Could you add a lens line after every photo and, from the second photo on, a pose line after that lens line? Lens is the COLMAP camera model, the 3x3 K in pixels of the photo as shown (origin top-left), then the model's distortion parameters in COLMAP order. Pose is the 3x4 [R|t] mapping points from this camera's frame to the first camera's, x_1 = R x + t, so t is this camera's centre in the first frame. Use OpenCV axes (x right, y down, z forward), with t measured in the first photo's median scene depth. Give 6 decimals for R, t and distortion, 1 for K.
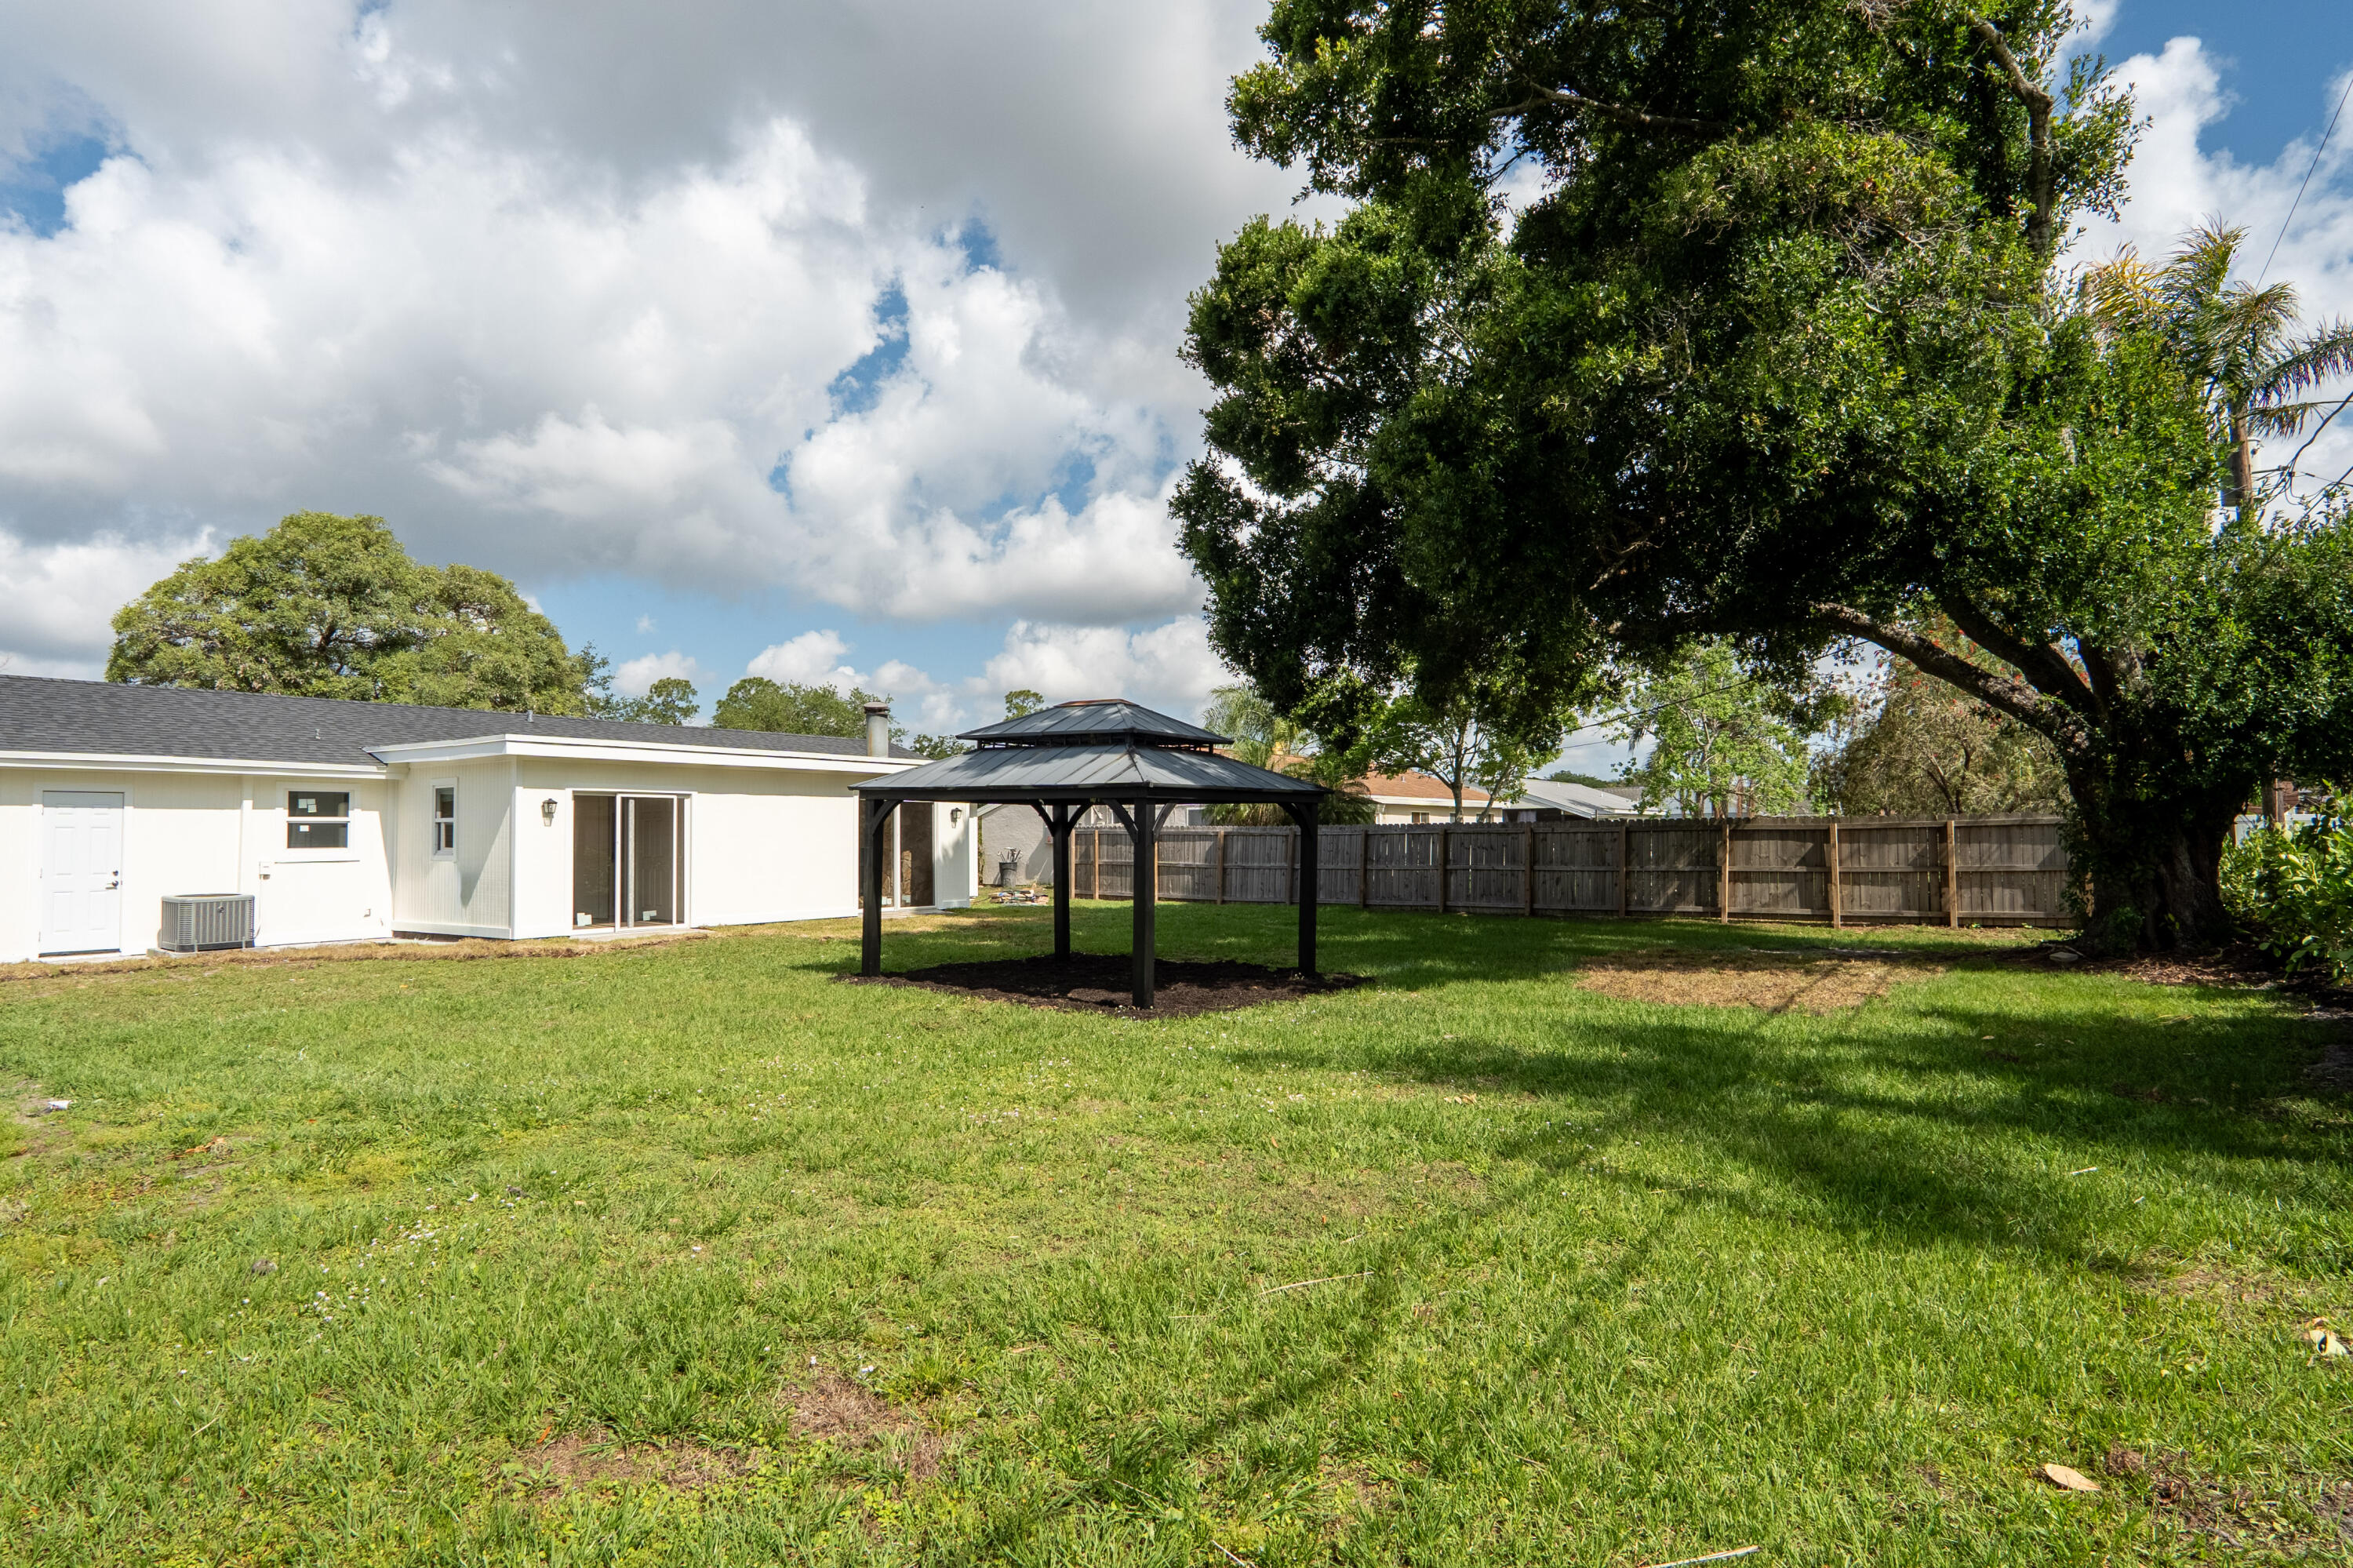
lens RADIAL K [[1237.2, 0, 1176.5], [0, 1237.2, 784.0], [0, 0, 1]] dist [-0.026190, 0.000954]
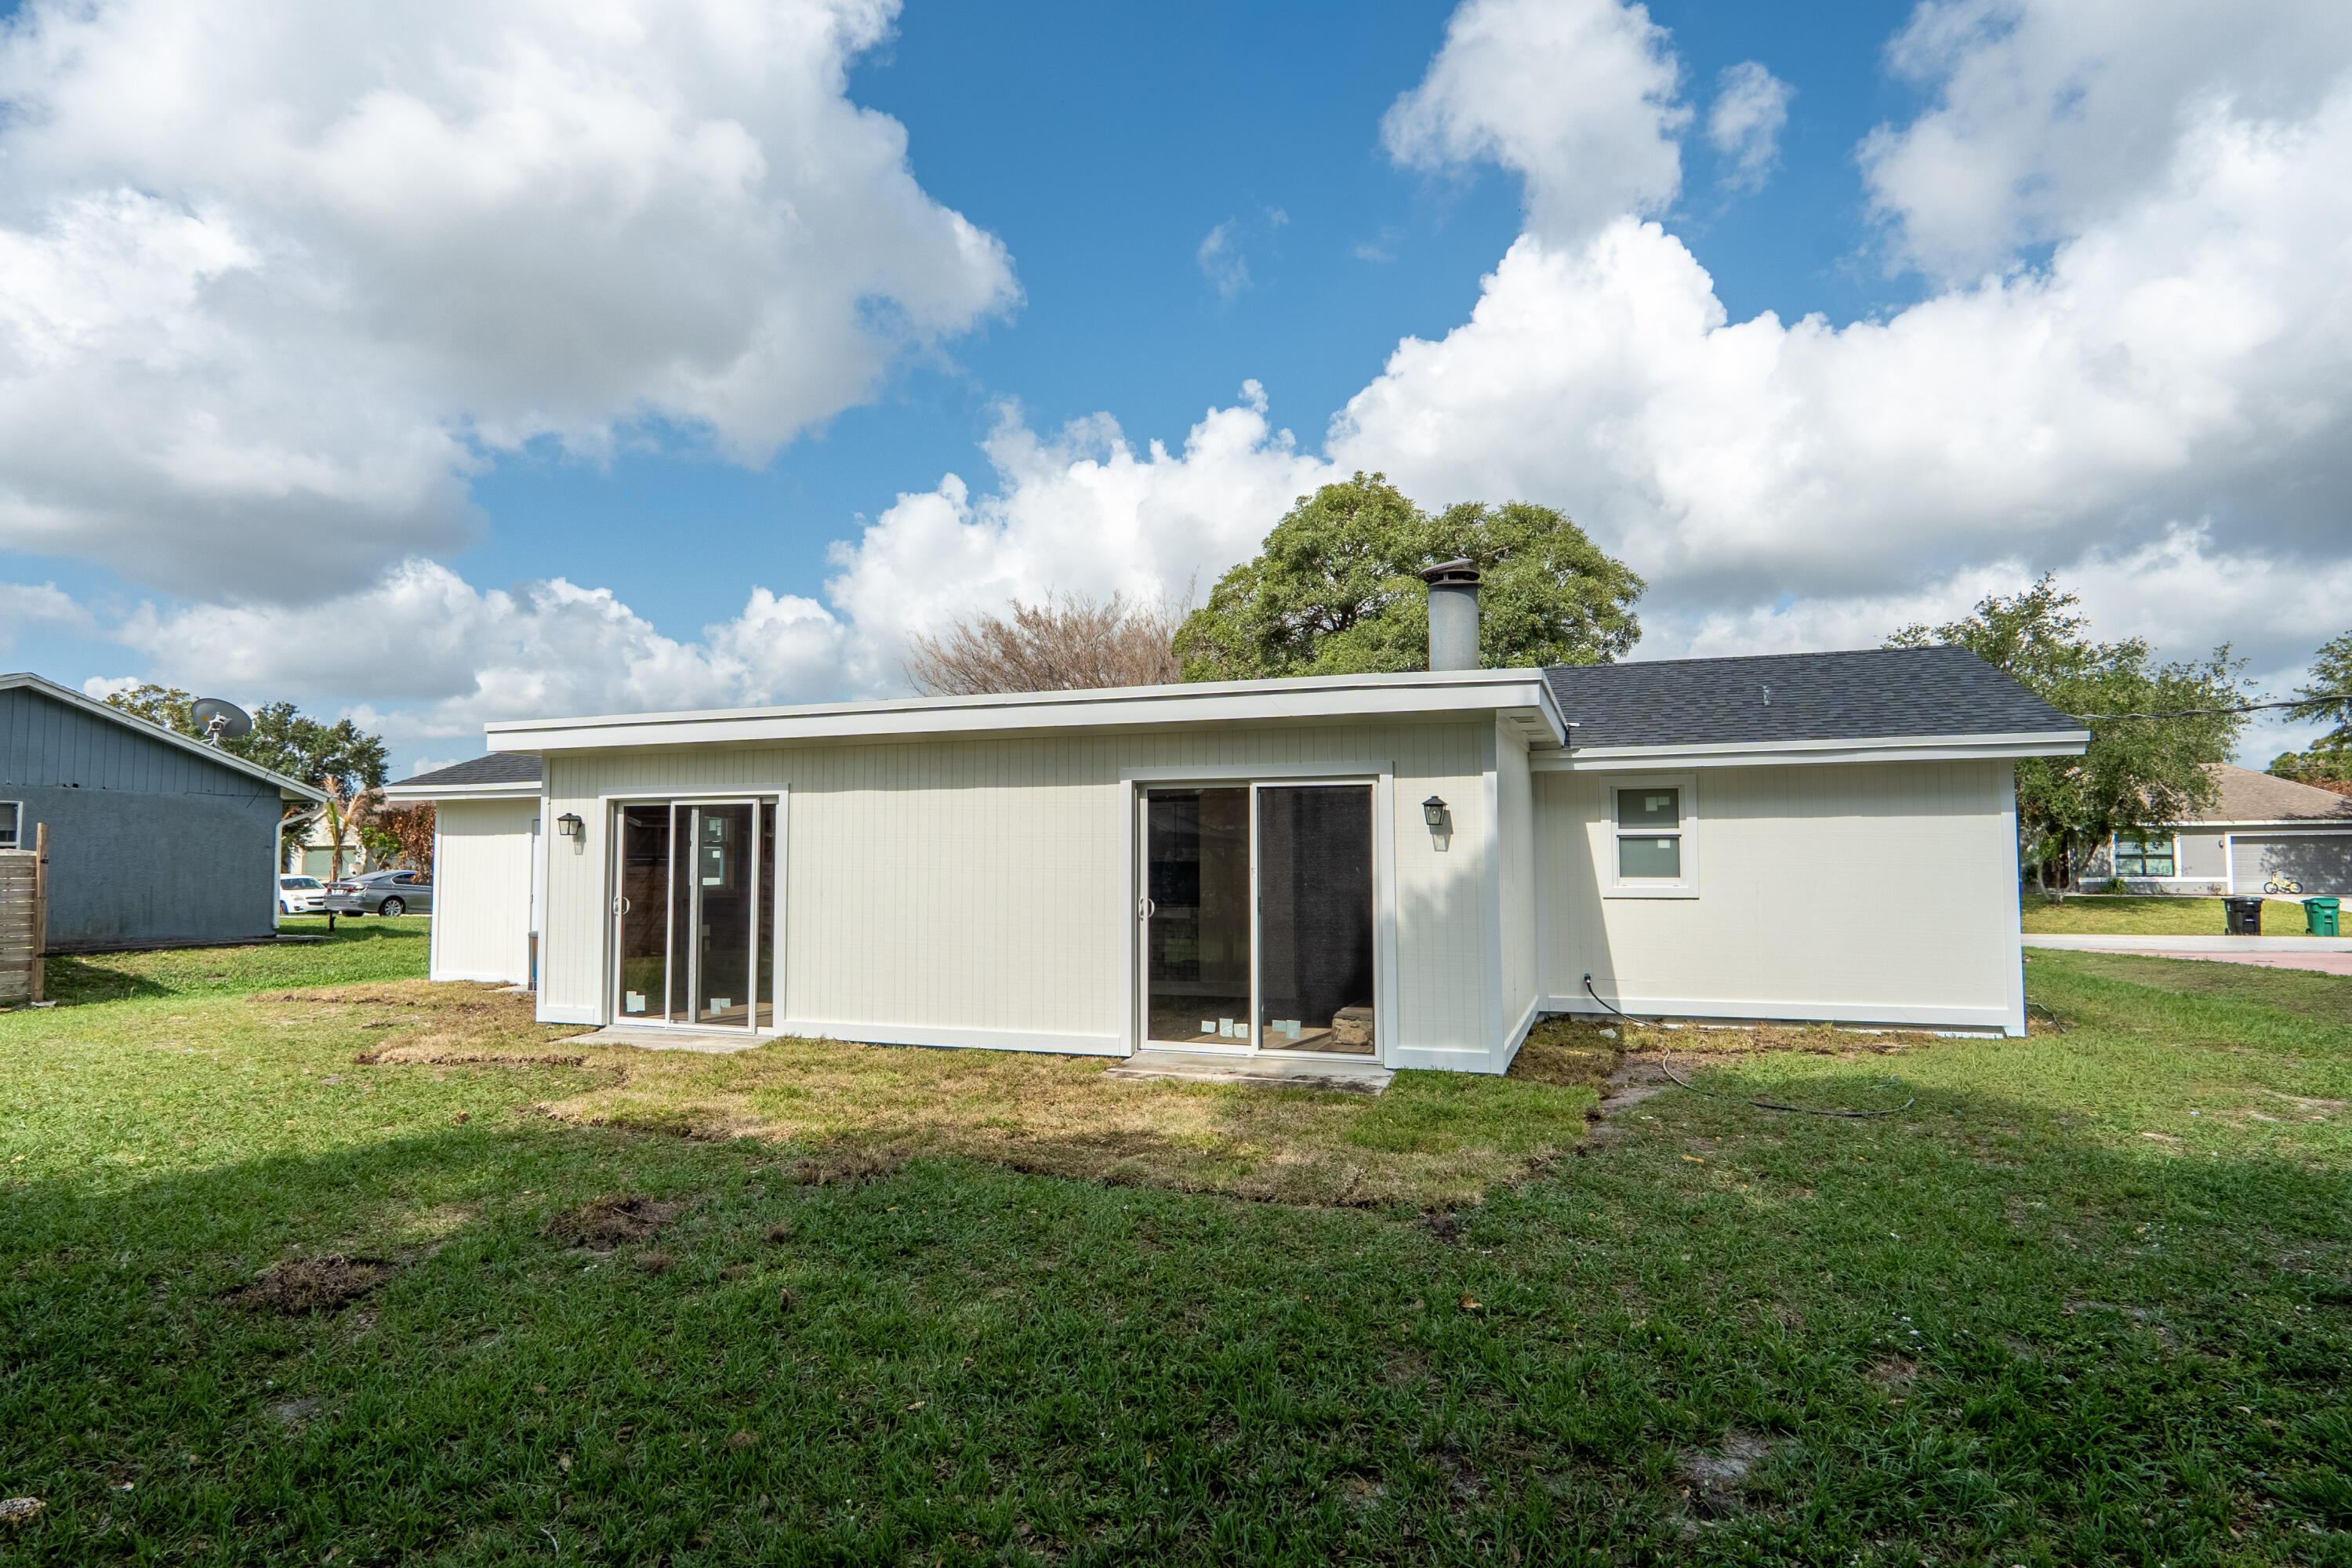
lens RADIAL K [[1236.6, 0, 1176.0], [0, 1236.6, 784.0], [0, 0, 1]] dist [-0.026190, 0.000954]
pose [[0.256078, -0.047388, -0.965494, 0.190338], [0.042065, 0.998398, -0.037847, 0.032408], [0.965741, -0.030922, 0.257661, 1.050361]]
